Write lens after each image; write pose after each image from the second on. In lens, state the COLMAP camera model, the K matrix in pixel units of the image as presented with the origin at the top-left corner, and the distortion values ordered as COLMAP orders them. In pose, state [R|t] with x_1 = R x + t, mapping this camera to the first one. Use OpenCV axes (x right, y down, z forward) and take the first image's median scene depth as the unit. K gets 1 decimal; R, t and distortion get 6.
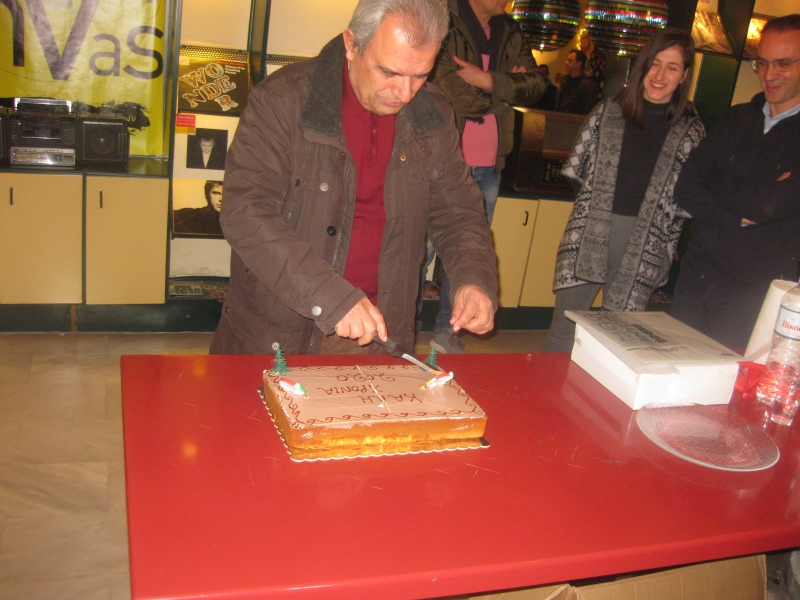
lens RADIAL K [[805.8, 0, 400.0], [0, 805.8, 300.0], [0, 0, 1]] dist [-0.130780, 0.039851]
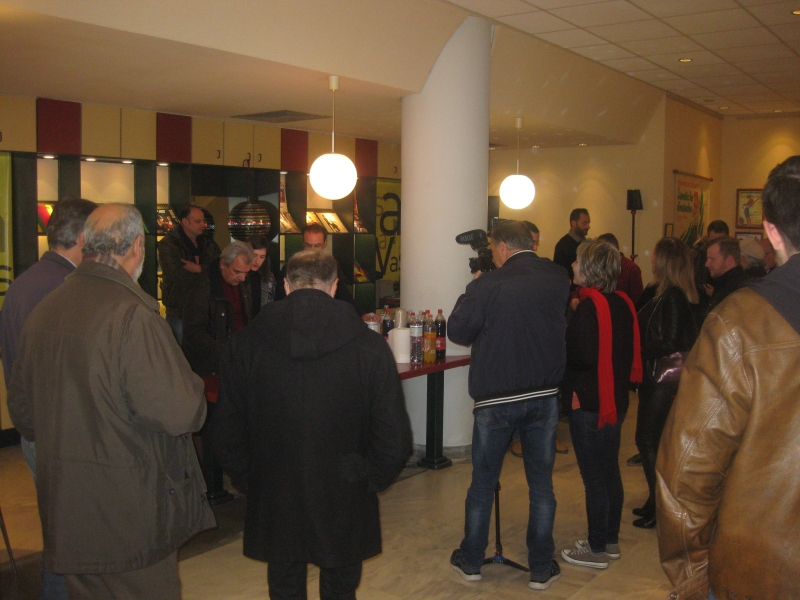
lens RADIAL K [[805.8, 0, 400.0], [0, 805.8, 300.0], [0, 0, 1]] dist [-0.130780, 0.039851]
pose [[0.831460, -0.166736, 0.529974, -0.540200], [0.267679, 0.956113, -0.119149, 0.167117], [-0.486849, 0.240931, 0.839602, -0.881845]]
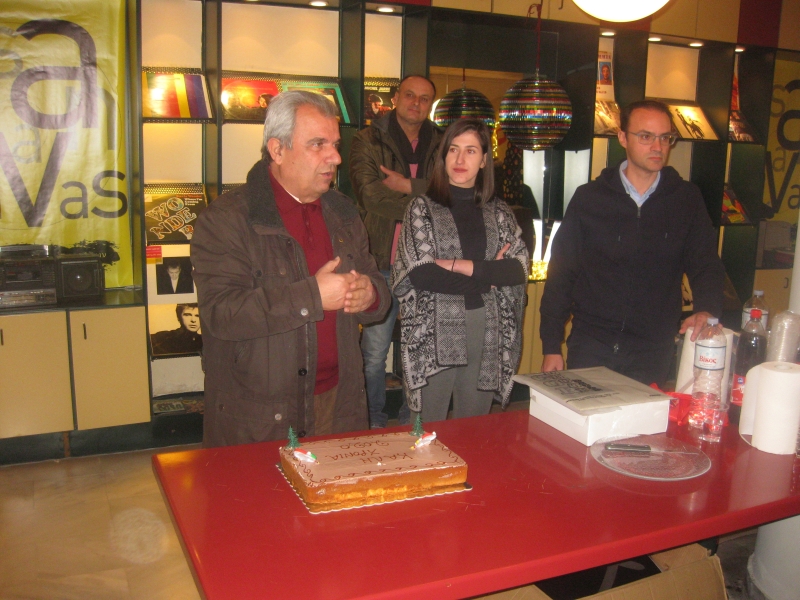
lens RADIAL K [[805.8, 0, 400.0], [0, 805.8, 300.0], [0, 0, 1]] dist [-0.130780, 0.039851]
pose [[0.990069, -0.119598, 0.073889, -0.023241], [0.128002, 0.984236, -0.122043, 0.016929], [-0.058128, 0.130289, 0.989771, -0.098397]]
